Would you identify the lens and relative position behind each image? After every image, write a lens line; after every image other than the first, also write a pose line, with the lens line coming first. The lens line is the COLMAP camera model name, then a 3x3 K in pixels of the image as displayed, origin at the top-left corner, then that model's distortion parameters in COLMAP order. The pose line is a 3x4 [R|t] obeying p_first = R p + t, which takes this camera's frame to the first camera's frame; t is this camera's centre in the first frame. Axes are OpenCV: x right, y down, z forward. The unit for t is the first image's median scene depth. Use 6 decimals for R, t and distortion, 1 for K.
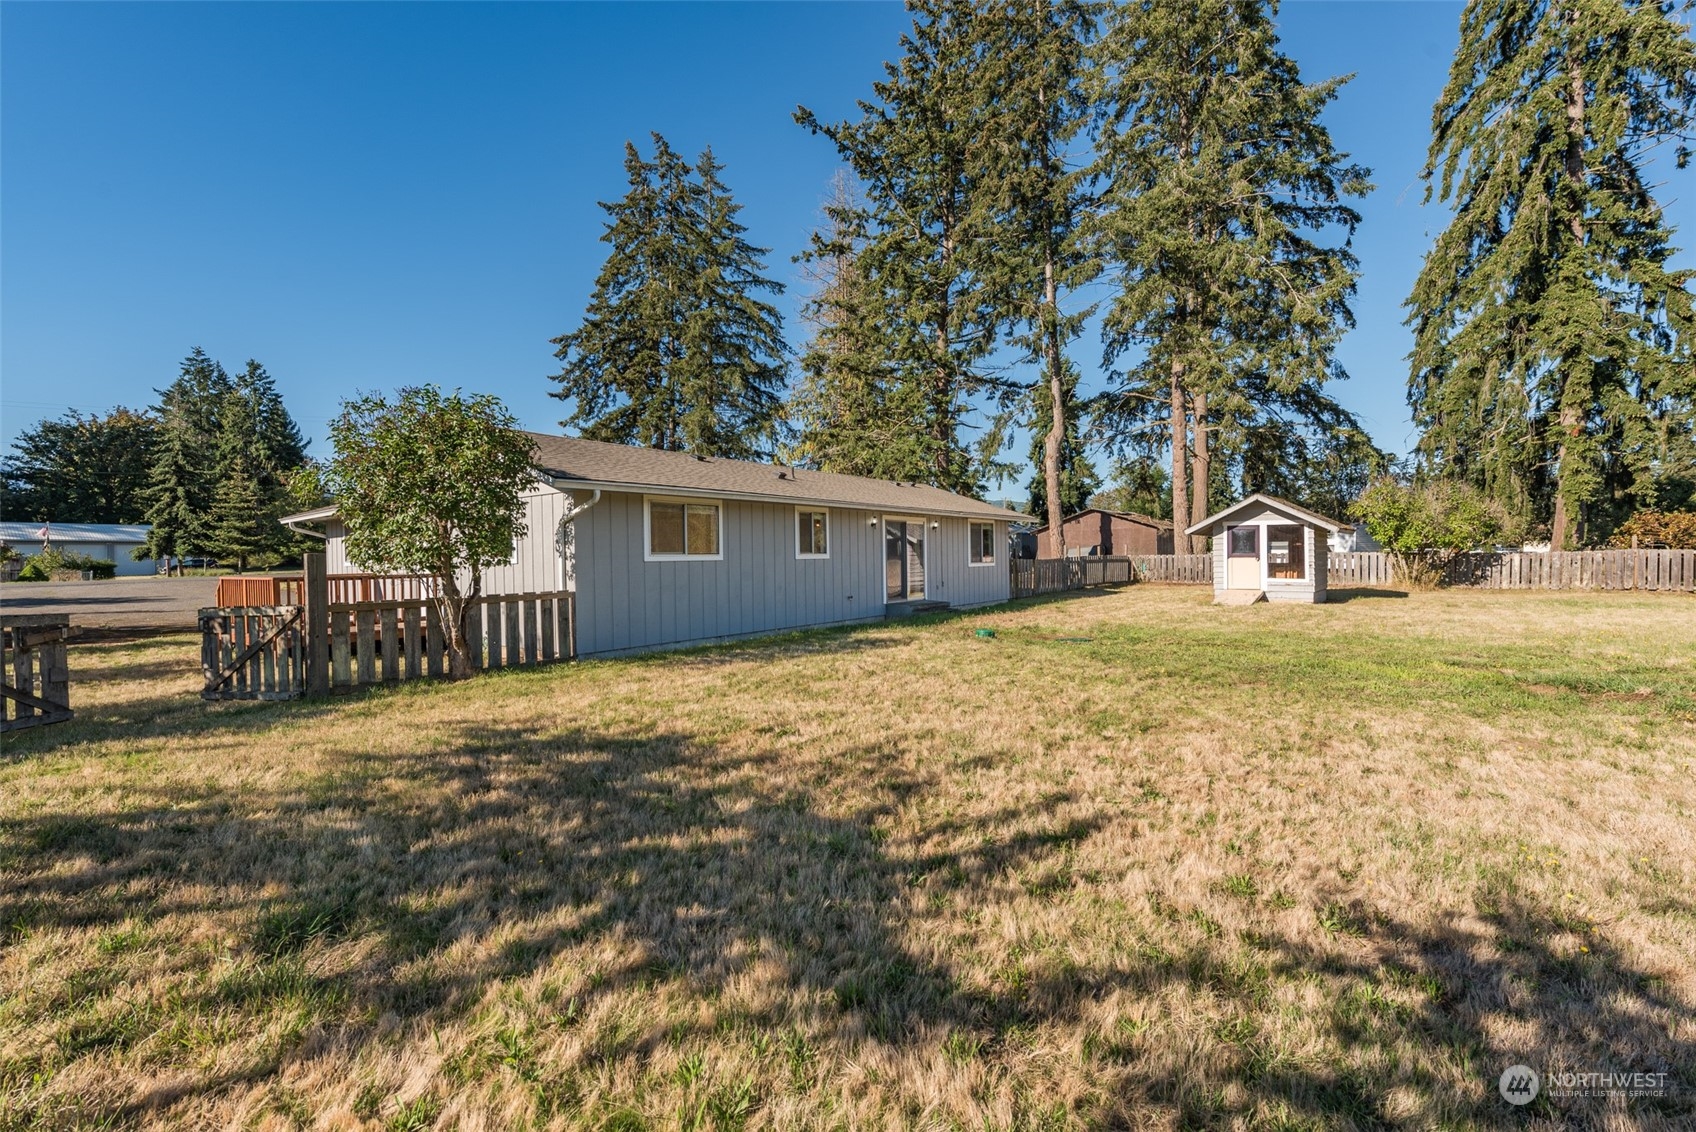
lens RADIAL K [[710.7, 0, 848.3], [0, 710.7, 564.6], [0, 0, 1]] dist [0.001963, 0.000061]
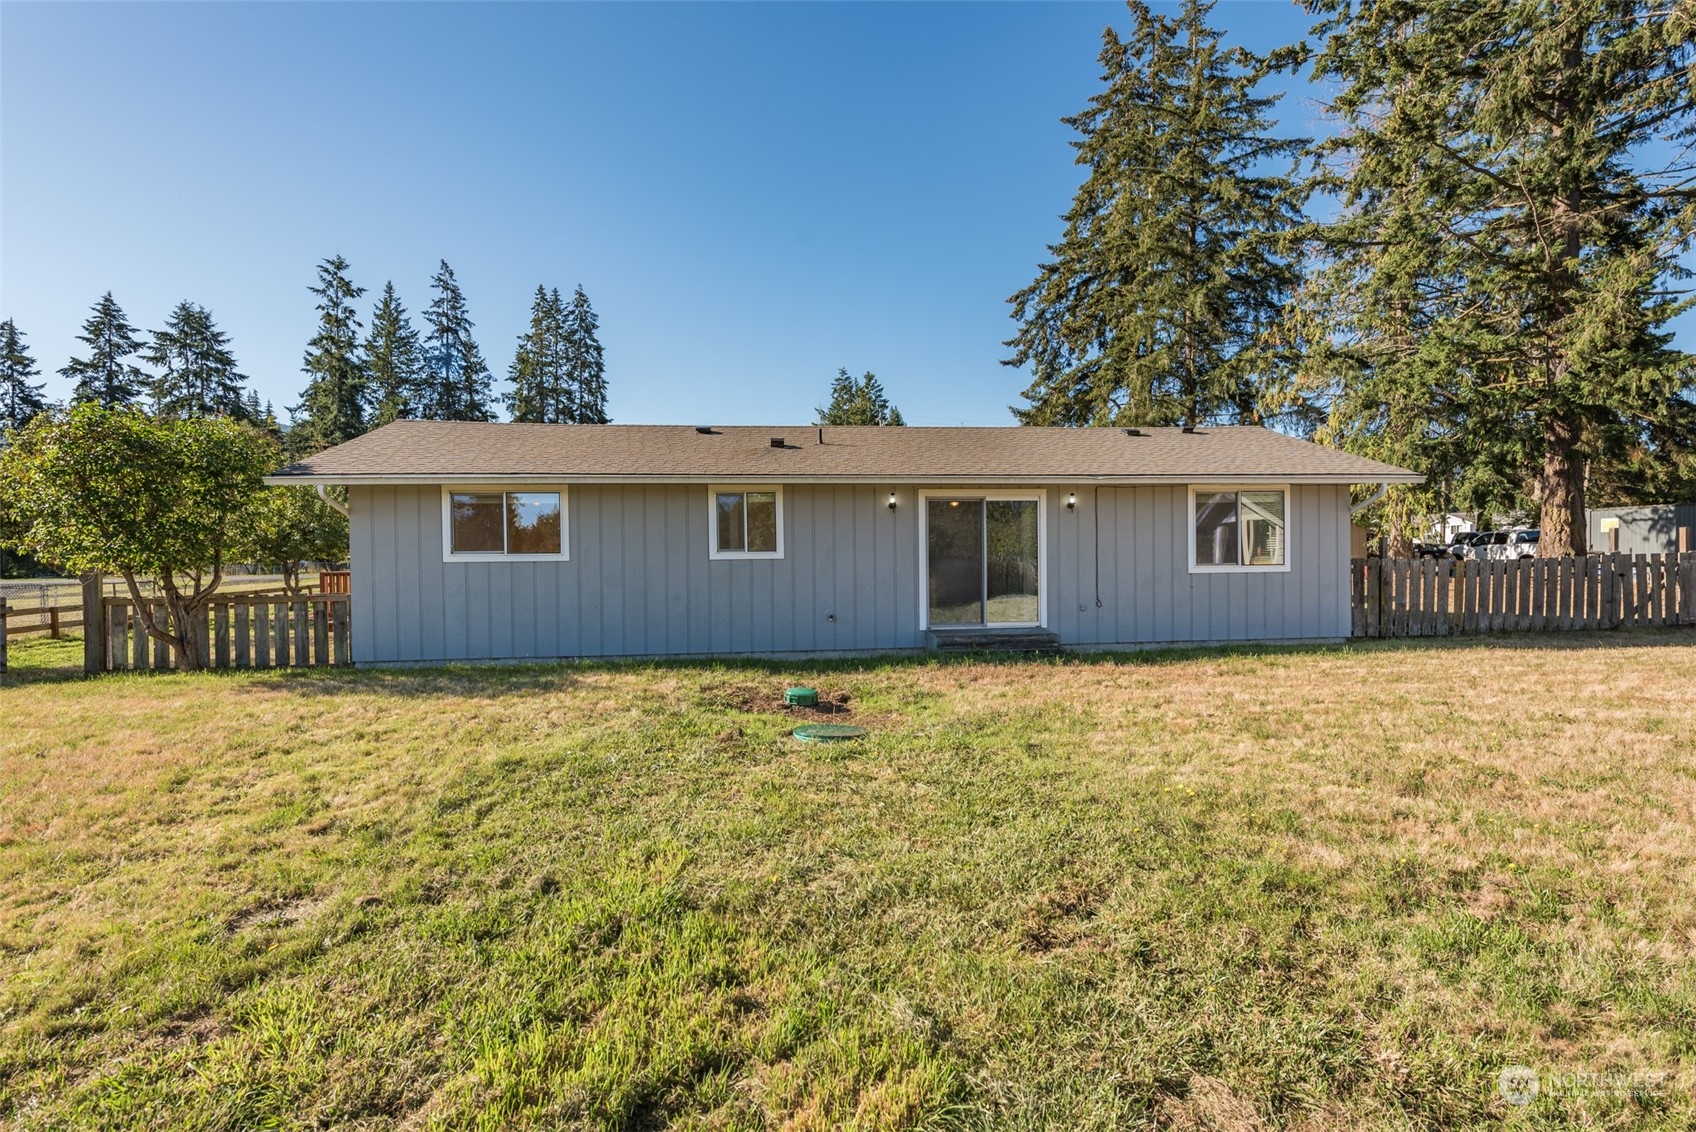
lens RADIAL K [[830.9, 0, 843.6], [0, 830.9, 566.6], [0, 0, 1]] dist [0.001956, -0.000292]
pose [[0.692528, 0.013934, -0.721256, 0.179849], [-0.004388, 0.999876, 0.015104, -0.004042], [0.721378, -0.007296, 0.692504, 0.149438]]
